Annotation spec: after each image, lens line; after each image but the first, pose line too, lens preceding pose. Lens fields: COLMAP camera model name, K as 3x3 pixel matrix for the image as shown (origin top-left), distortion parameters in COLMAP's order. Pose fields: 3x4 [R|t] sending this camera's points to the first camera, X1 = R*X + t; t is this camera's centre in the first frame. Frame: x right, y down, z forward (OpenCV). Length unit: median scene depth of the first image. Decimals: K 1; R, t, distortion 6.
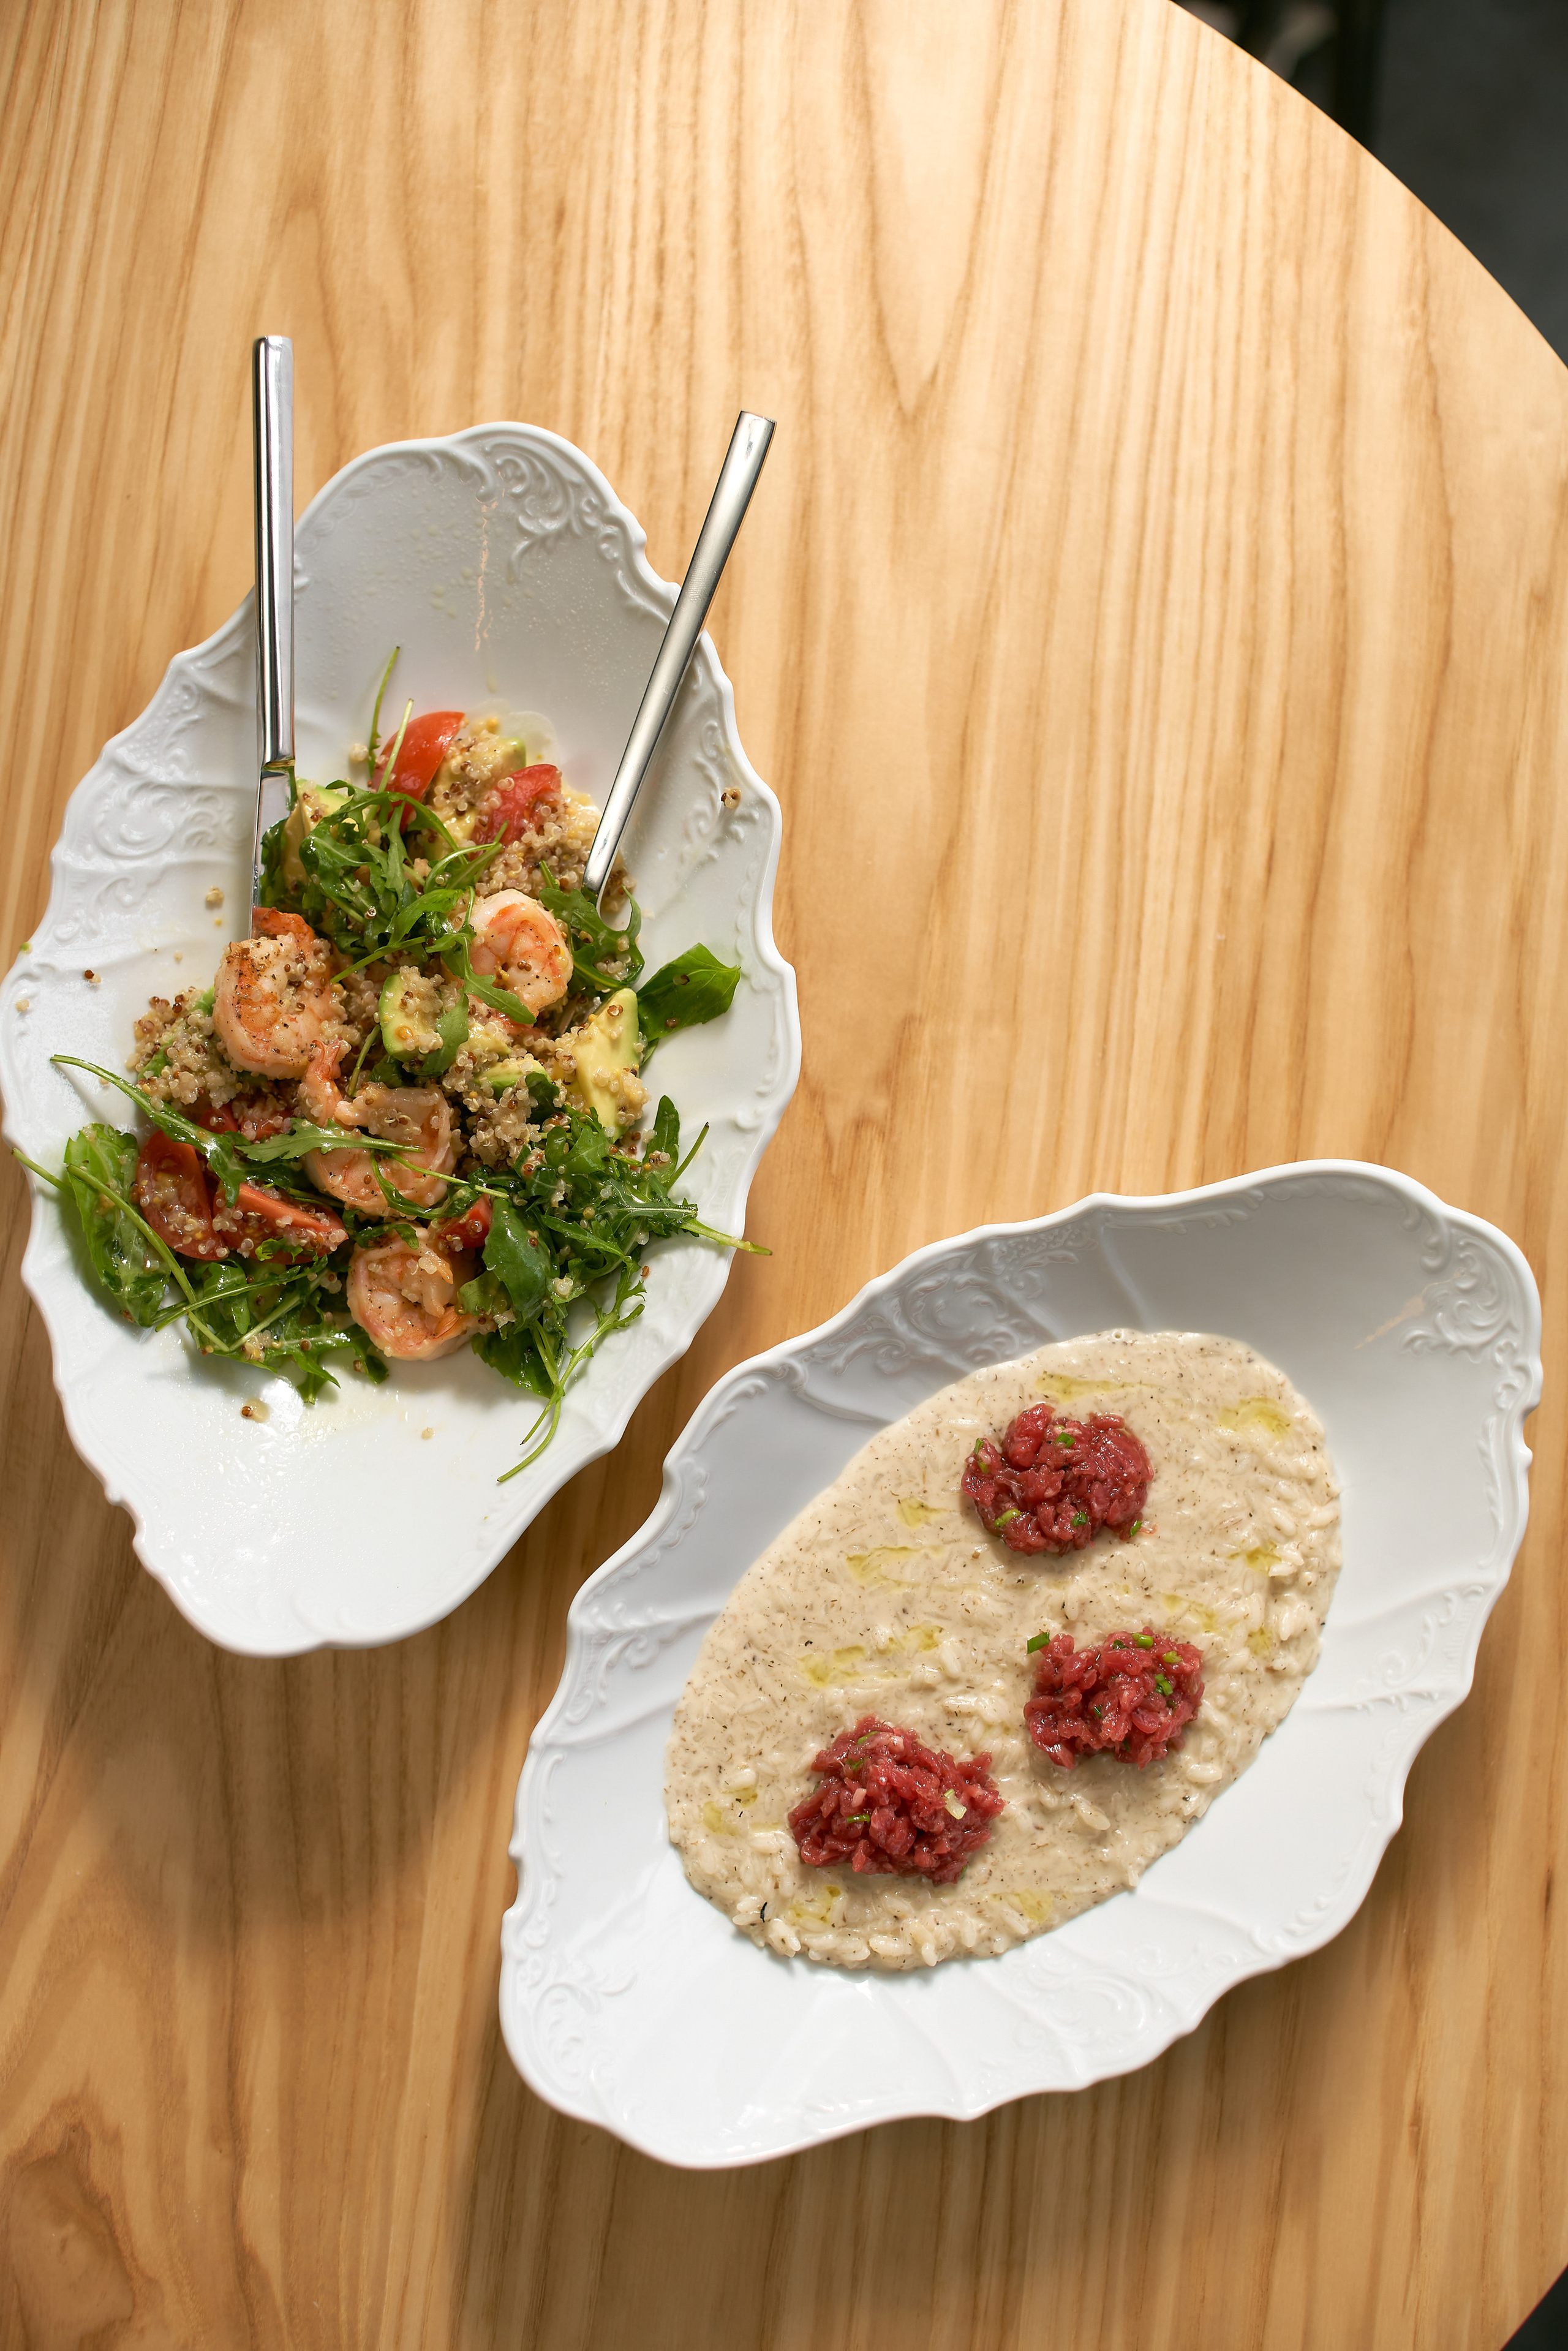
lens RADIAL K [[4080.5, 0, 784.0], [0, 4080.5, 1175.5], [0, 0, 1]] dist [-0.044394, -3.189456]
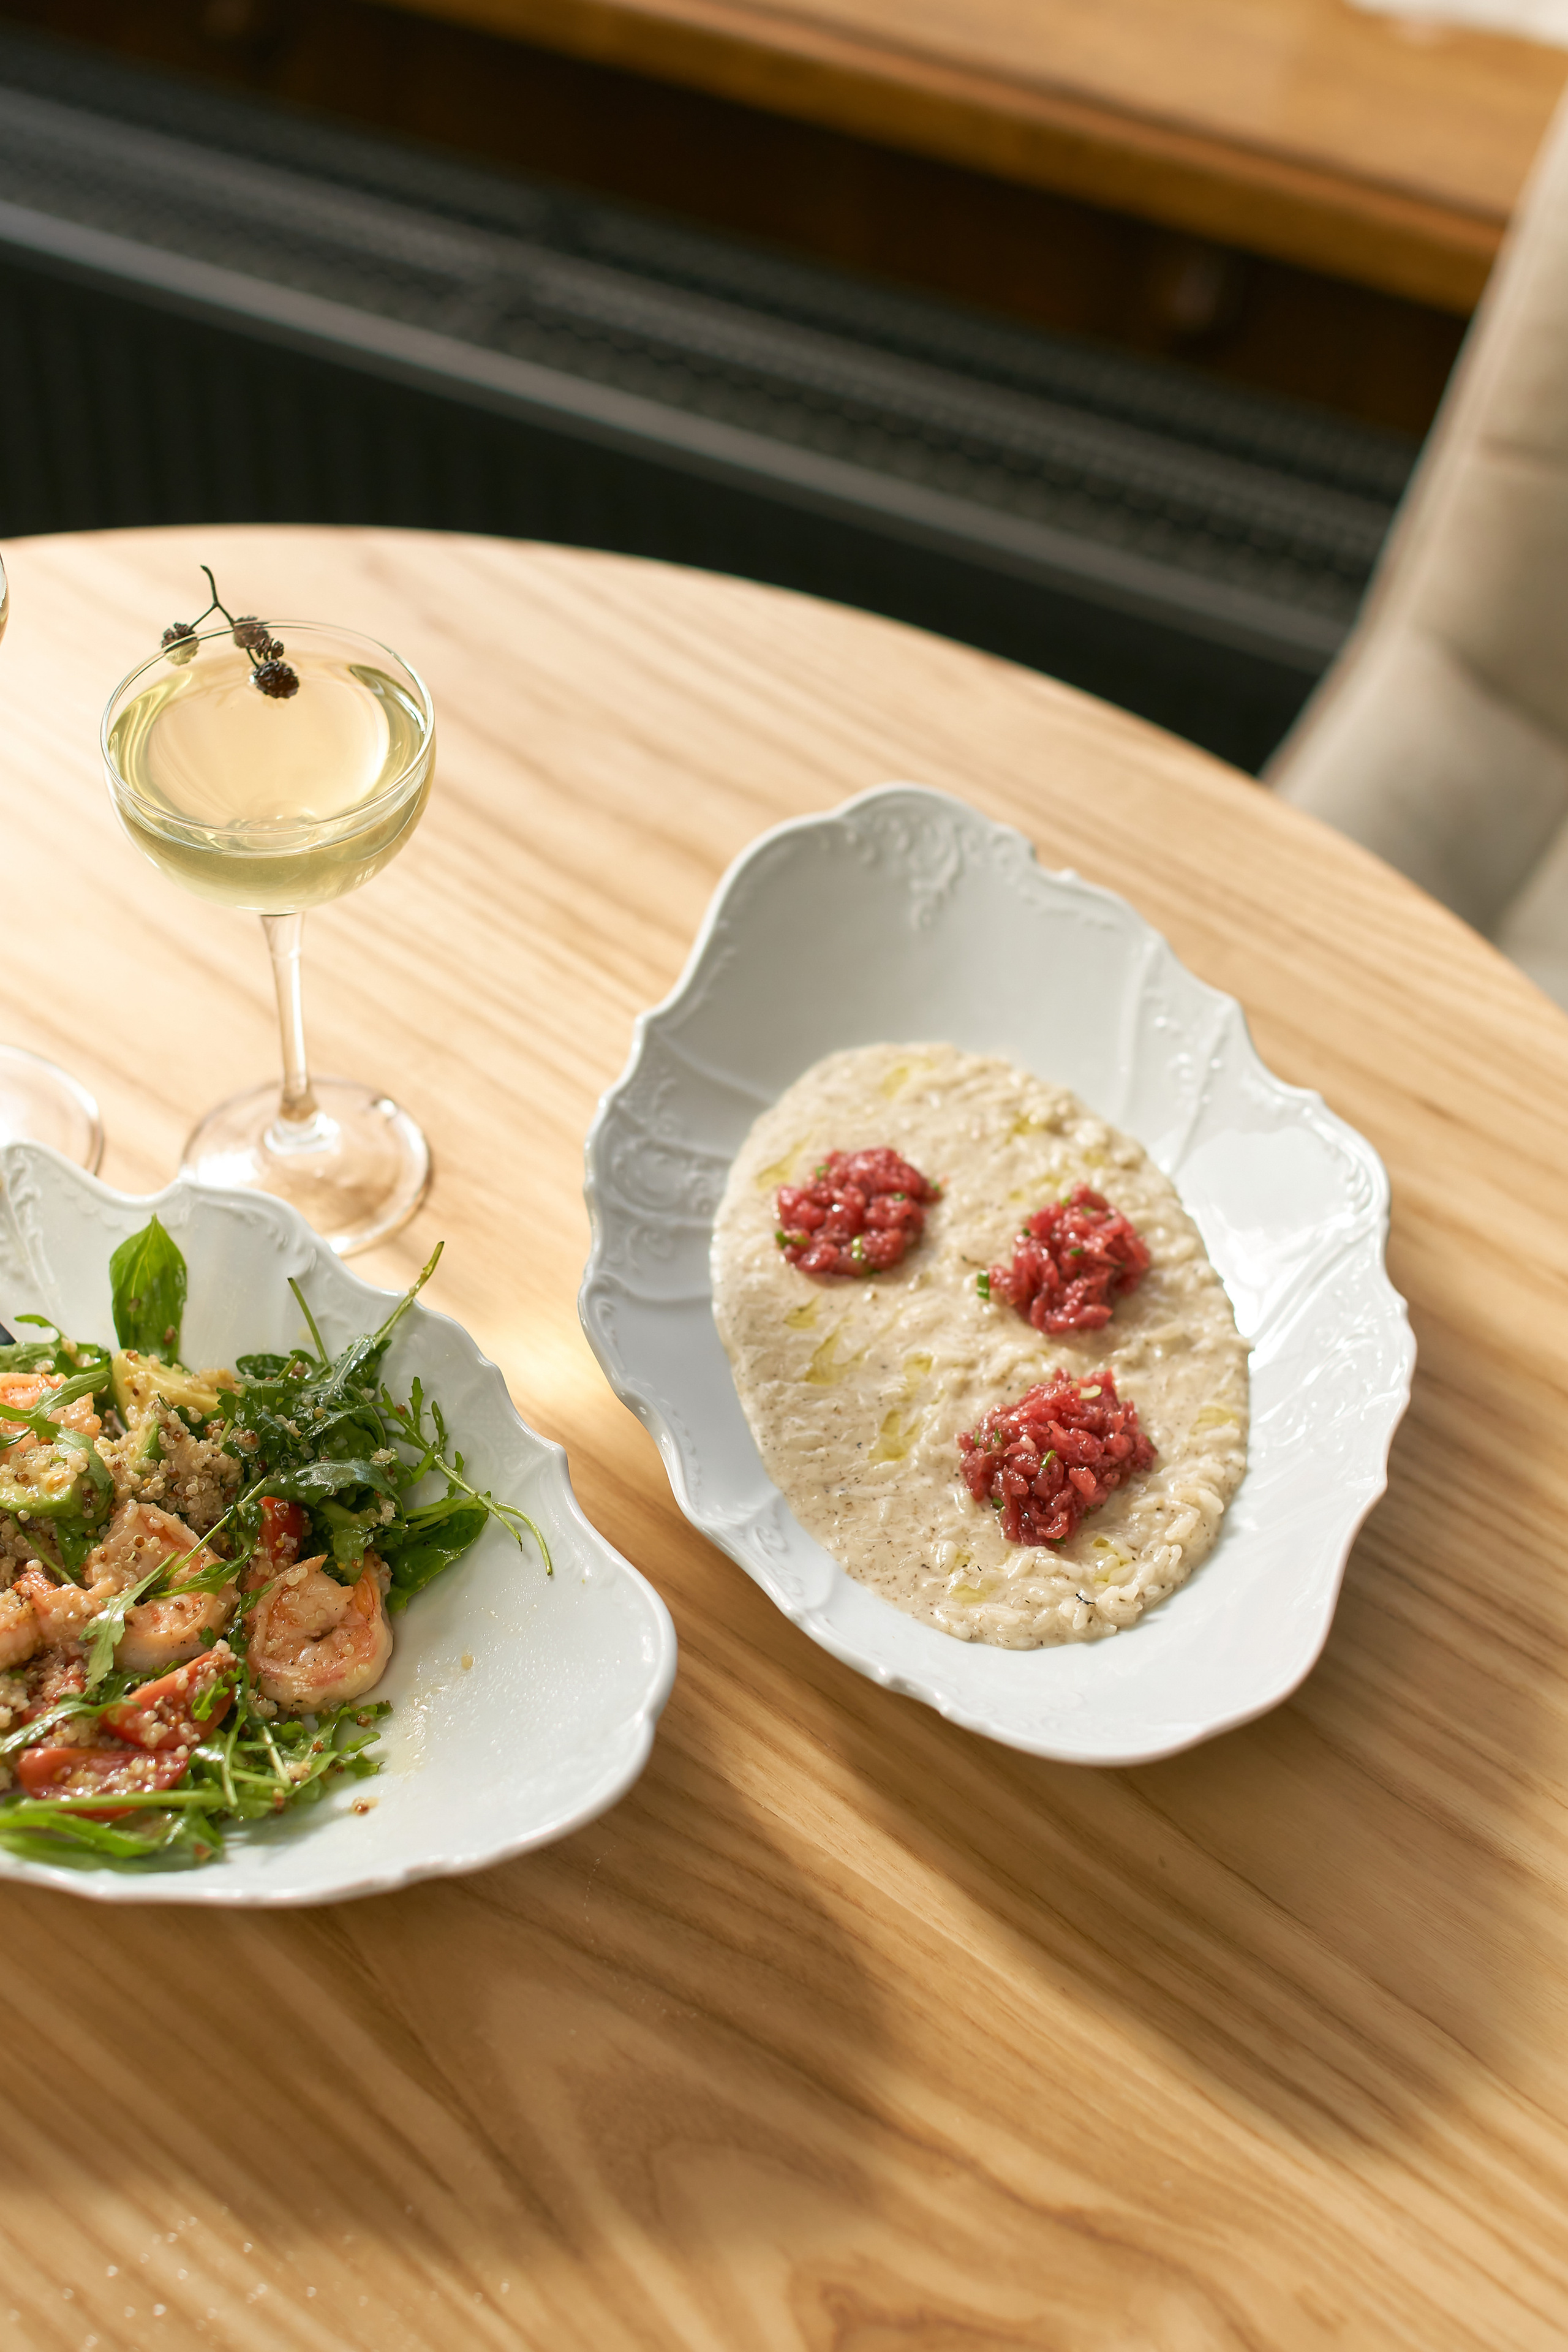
lens RADIAL K [[4082.4, 0, 784.0], [0, 4082.4, 1176.0], [0, 0, 1]] dist [-0.044394, -3.189456]
pose [[0.535708, -0.606998, 0.587001, -0.521244], [0.837021, 0.473447, -0.274305, 0.330663], [-0.111411, 0.638280, 0.761700, 0.244759]]
